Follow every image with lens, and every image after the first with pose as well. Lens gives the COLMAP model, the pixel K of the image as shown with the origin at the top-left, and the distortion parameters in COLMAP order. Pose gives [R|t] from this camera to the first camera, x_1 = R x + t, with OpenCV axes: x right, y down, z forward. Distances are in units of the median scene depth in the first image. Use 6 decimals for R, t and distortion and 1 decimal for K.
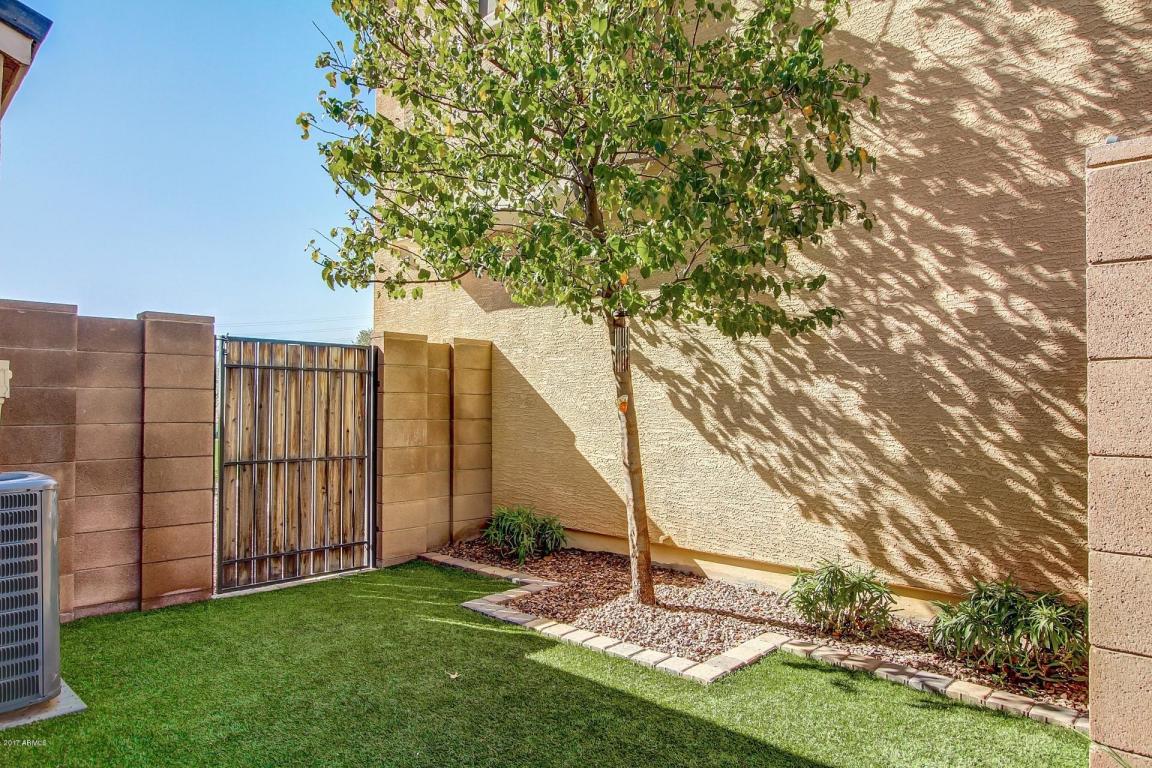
lens RADIAL K [[733.5, 0, 579.2], [0, 733.5, 390.6], [0, 0, 1]] dist [-0.010135, 0.010574]
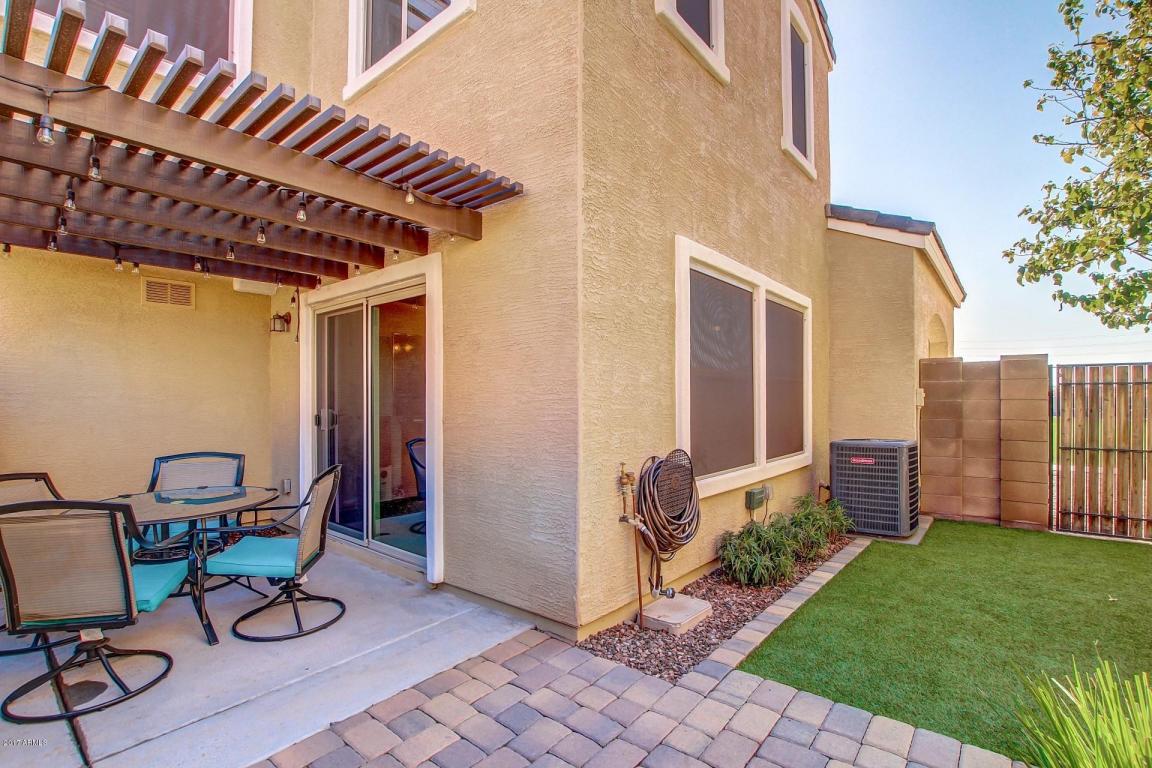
lens RADIAL K [[540.9, 0, 576.2], [0, 540.9, 392.5], [0, 0, 1]] dist [-0.029974, 0.001111]
pose [[0.085697, -0.012243, -0.996246, 0.565596], [0.019606, 0.999752, -0.010600, -0.026213], [0.996128, -0.018624, 0.085916, -0.113867]]
